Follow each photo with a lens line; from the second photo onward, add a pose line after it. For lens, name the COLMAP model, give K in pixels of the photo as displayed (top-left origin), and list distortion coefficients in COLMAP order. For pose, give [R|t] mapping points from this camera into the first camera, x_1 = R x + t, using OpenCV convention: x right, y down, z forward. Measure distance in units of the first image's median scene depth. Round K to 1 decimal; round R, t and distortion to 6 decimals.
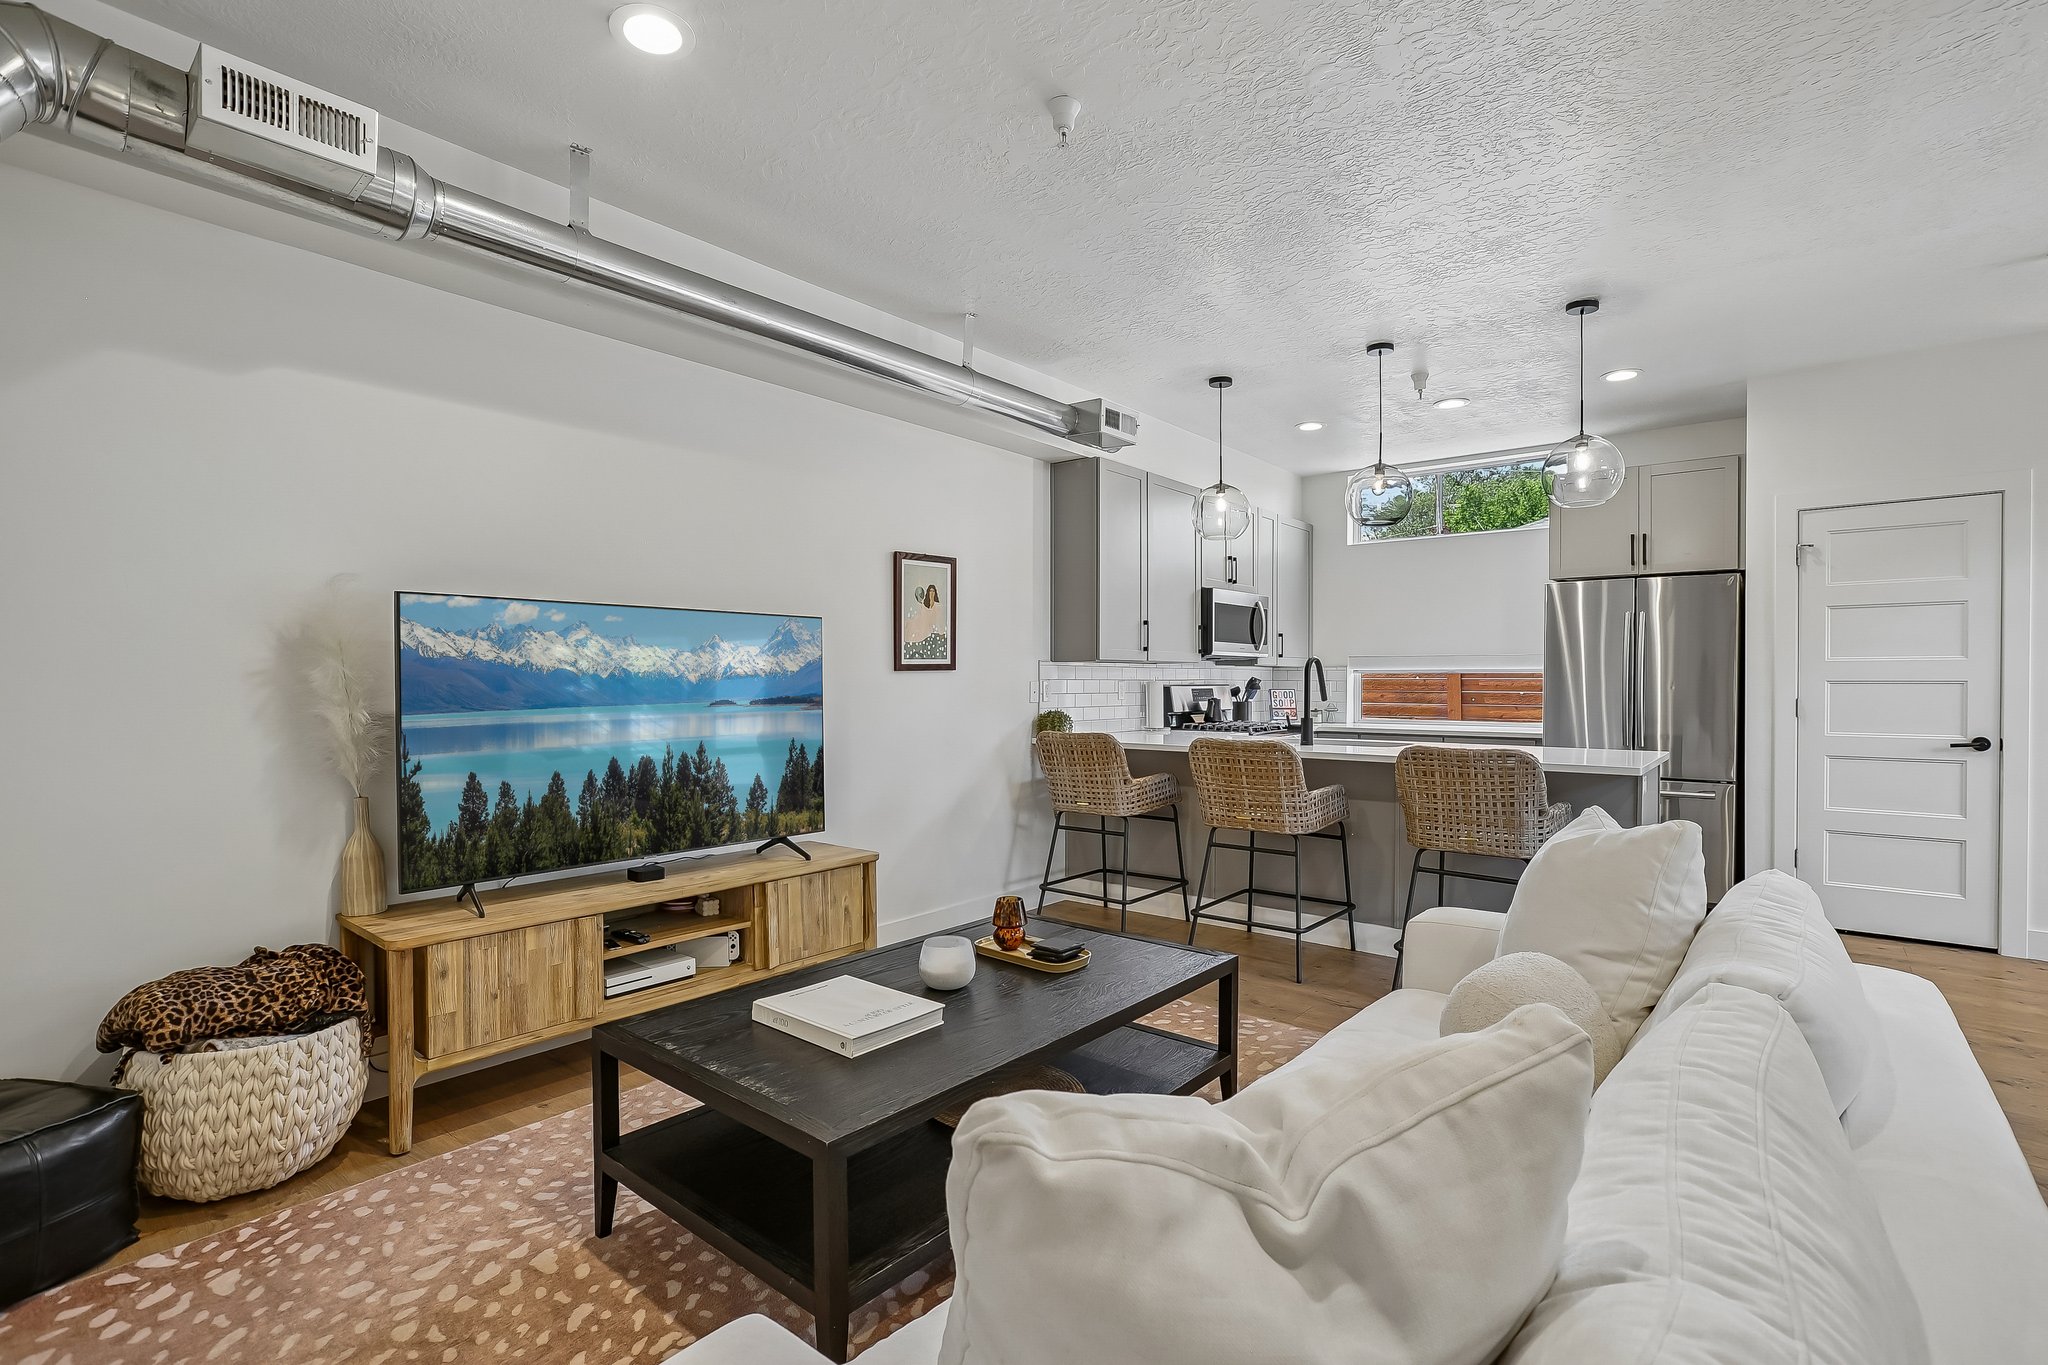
lens RADIAL K [[952.1, 0, 1031.8], [0, 952.1, 686.0], [0, 0, 1]] dist [-0.047620, 0.017306]
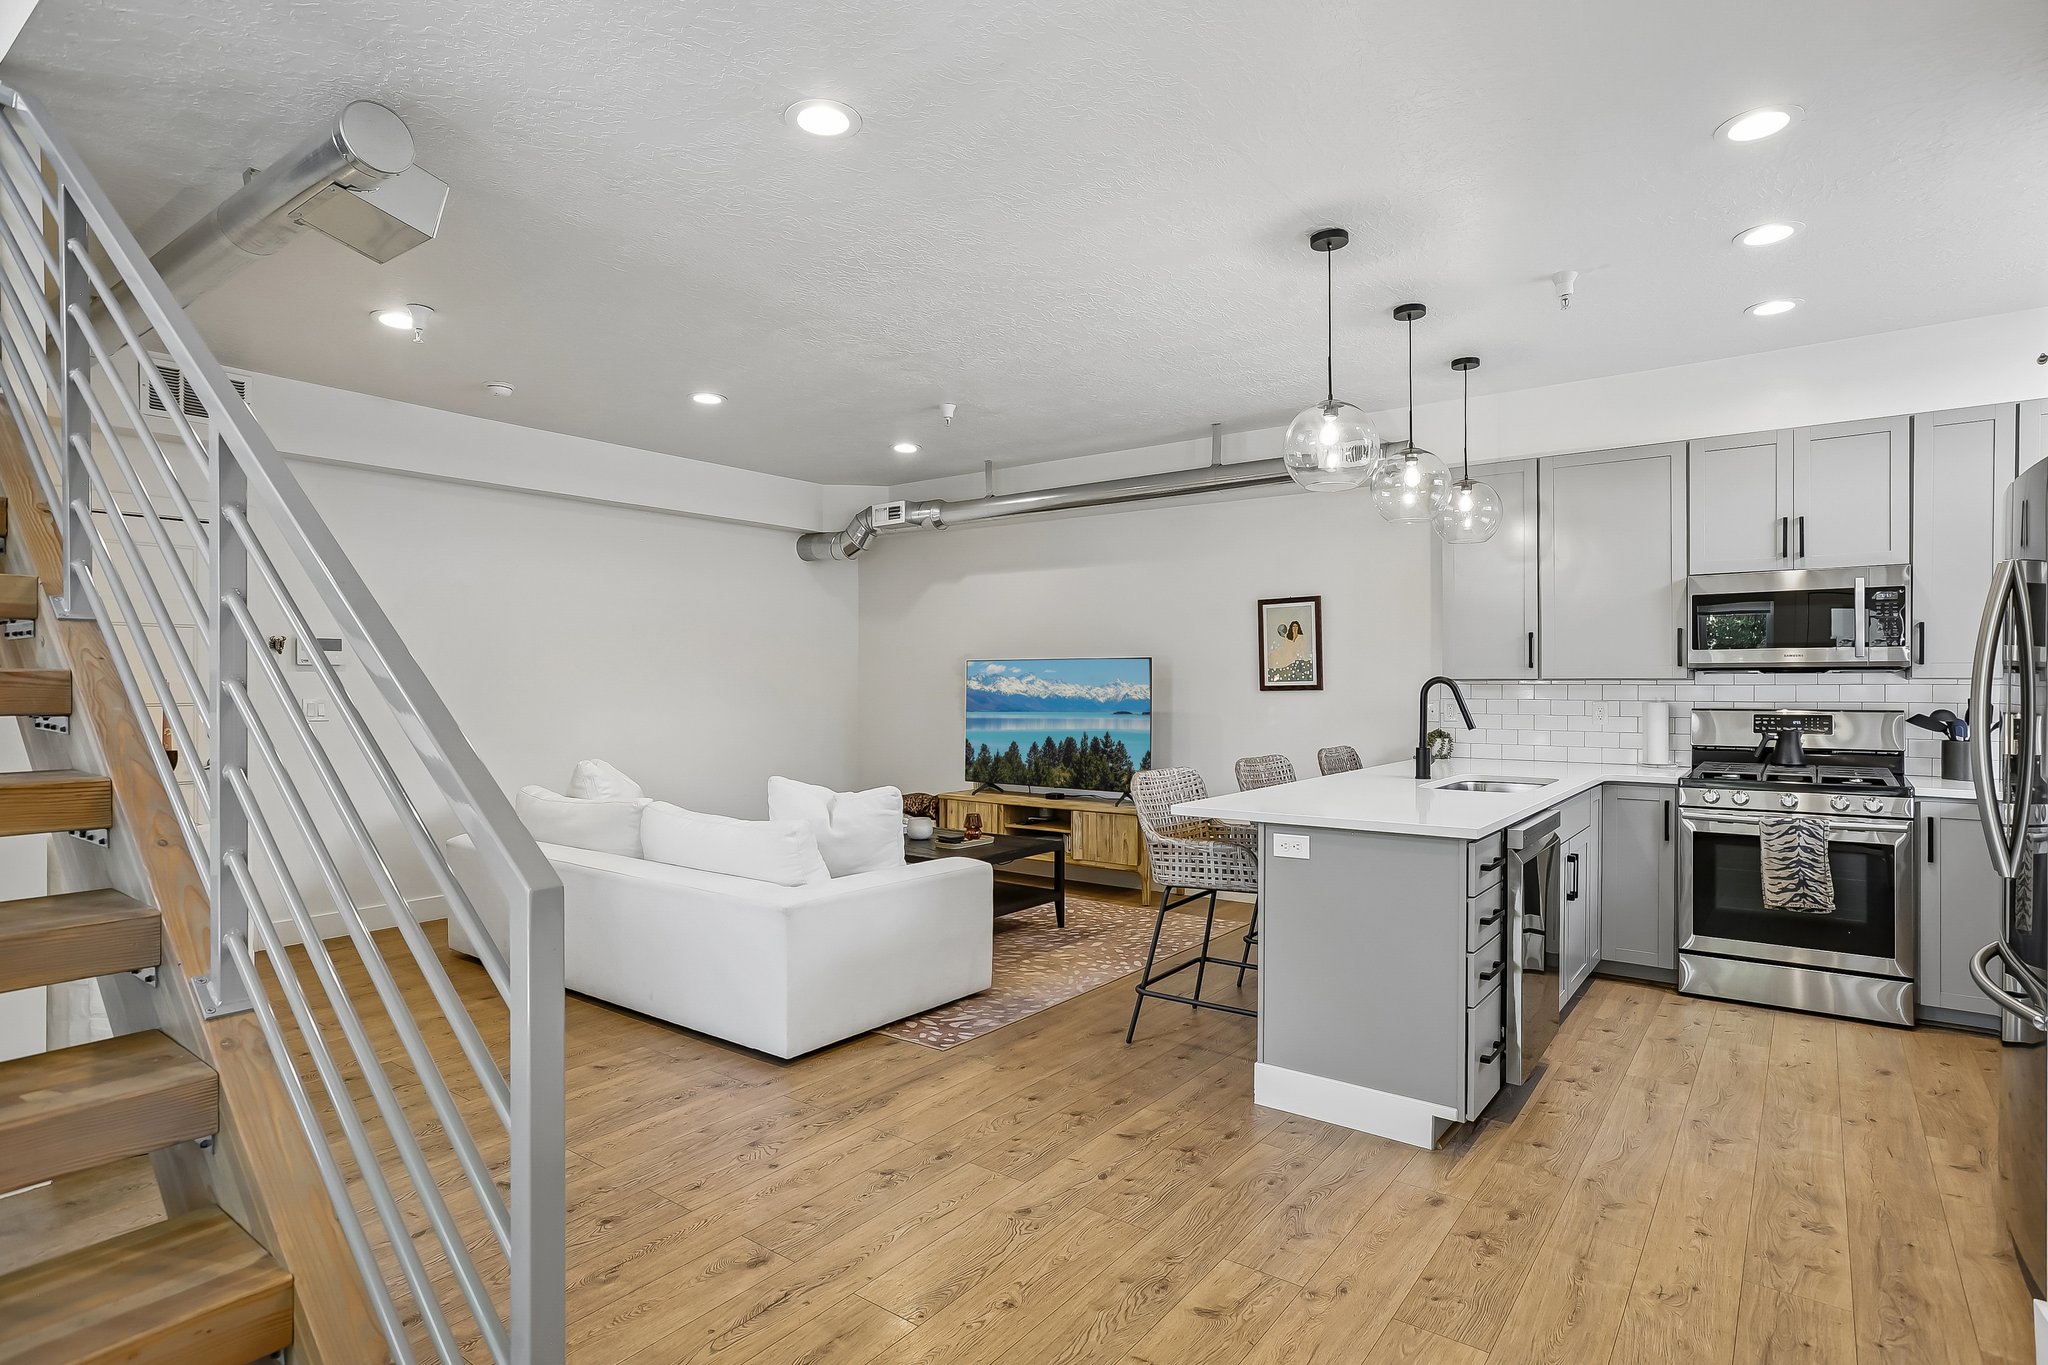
lens RADIAL K [[1047.2, 0, 1033.6], [0, 1047.2, 685.2], [0, 0, 1]] dist [-0.047733, 0.030205]
pose [[0.045379, 0.001281, -0.998969, 1.288953], [-0.005048, 0.999987, 0.001053, -0.024036], [0.998957, 0.004995, 0.045385, 0.629146]]
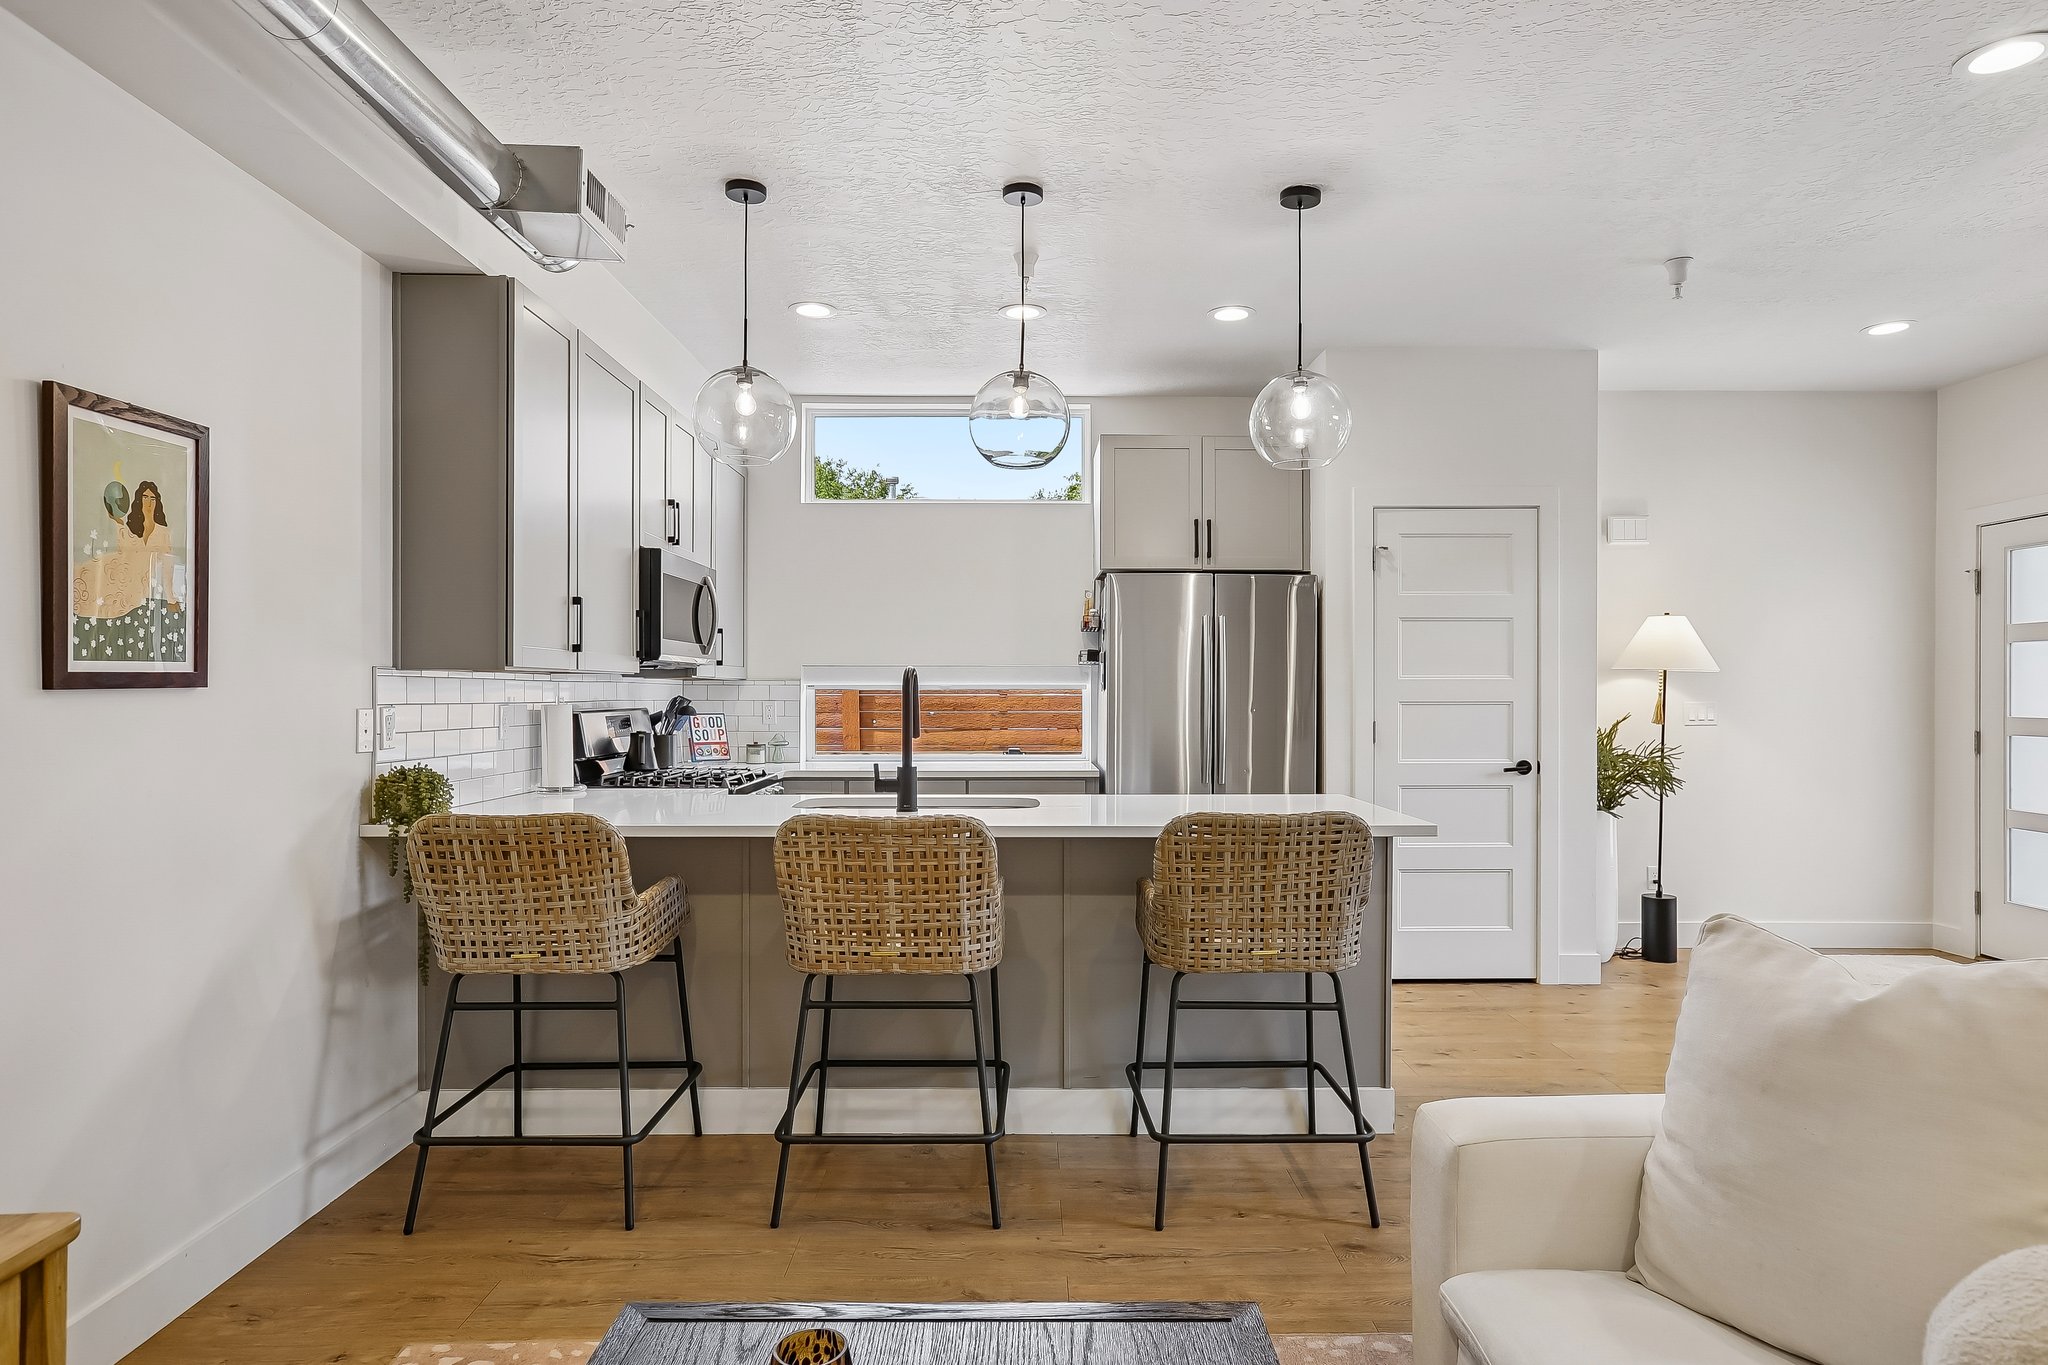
lens RADIAL K [[1192.1, 0, 1034.4], [0, 1192.1, 695.1], [0, 0, 1]] dist [-0.033511, 0.049463]
pose [[0.766436, -0.001625, 0.642319, -0.148809], [0.004055, 0.999989, -0.002308, -0.011115], [-0.642308, 0.004374, 0.766434, 0.372985]]
